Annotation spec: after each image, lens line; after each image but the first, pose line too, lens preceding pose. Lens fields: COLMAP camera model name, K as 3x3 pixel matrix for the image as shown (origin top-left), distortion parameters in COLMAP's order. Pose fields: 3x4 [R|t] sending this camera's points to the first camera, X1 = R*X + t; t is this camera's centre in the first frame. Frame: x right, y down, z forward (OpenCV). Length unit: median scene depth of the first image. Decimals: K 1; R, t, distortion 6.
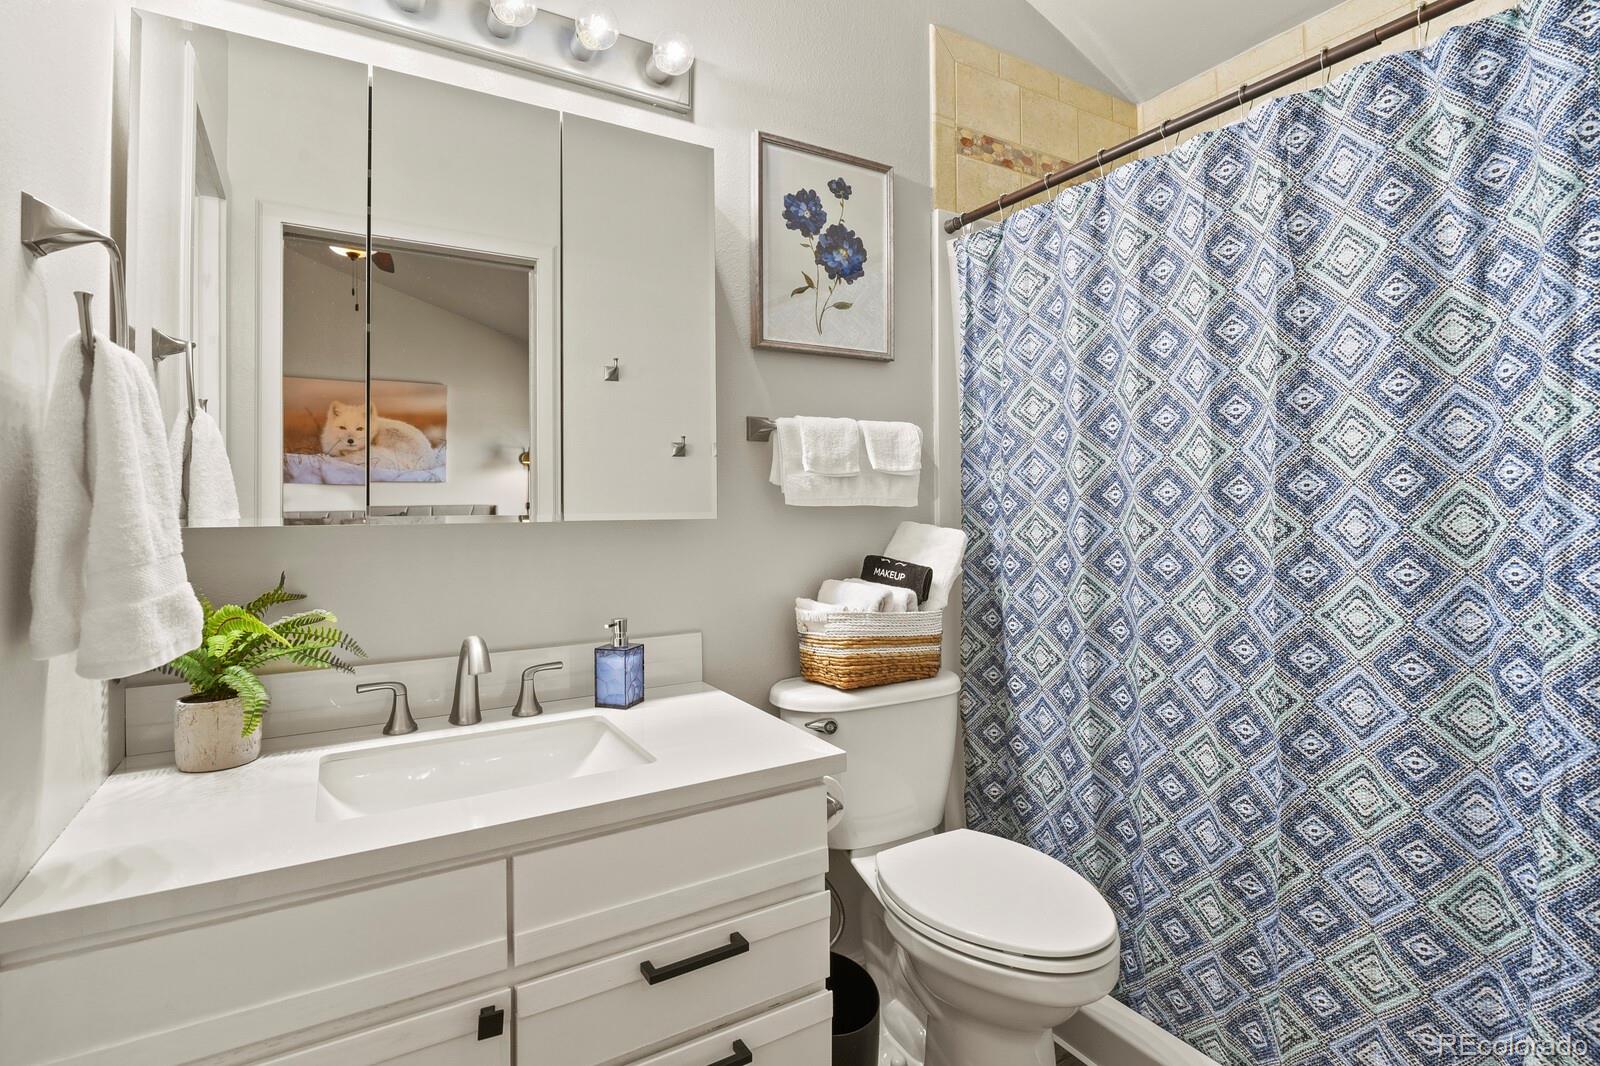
lens RADIAL K [[777.1, 0, 788.9], [0, 777.1, 502.3], [0, 0, 1]] dist [-0.006110, -0.004551]
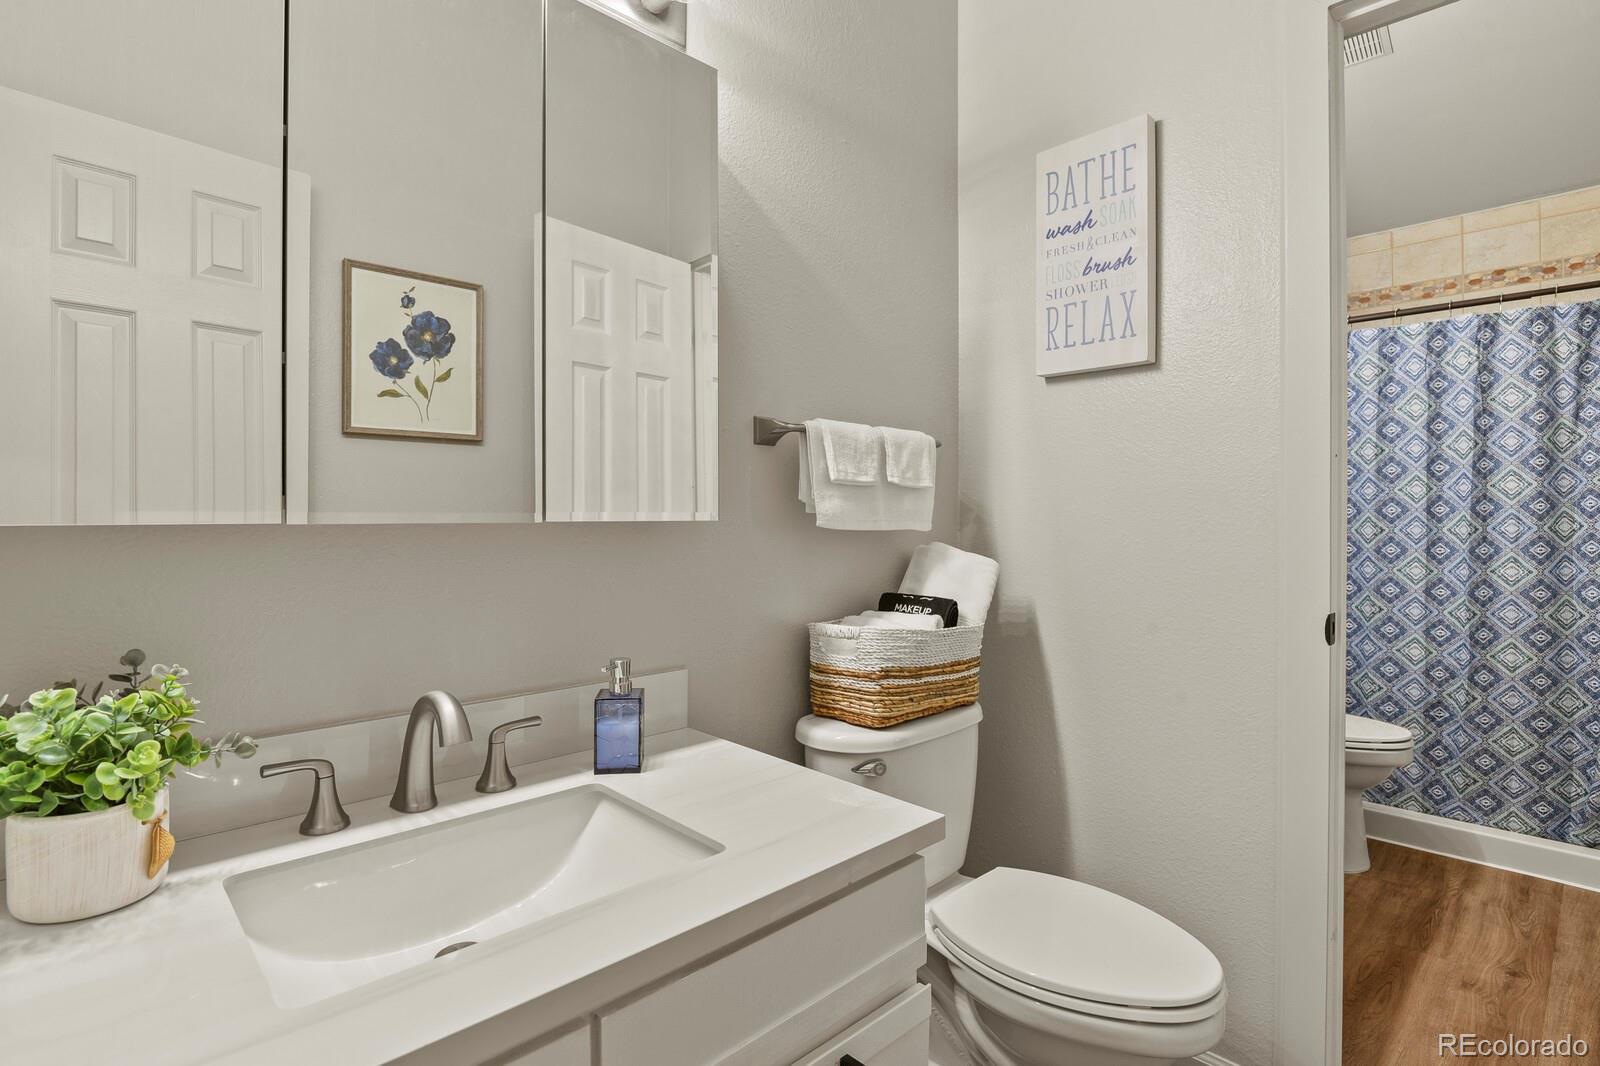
lens RADIAL K [[777.1, 0, 797.7], [0, 777.1, 527.0], [0, 0, 1]] dist [-0.006110, -0.004551]
pose [[0.974862, 0.005537, 0.222739, -1.548636], [-0.009013, 0.999853, 0.014593, 0.015431], [-0.222625, -0.016234, 0.974769, -0.572935]]
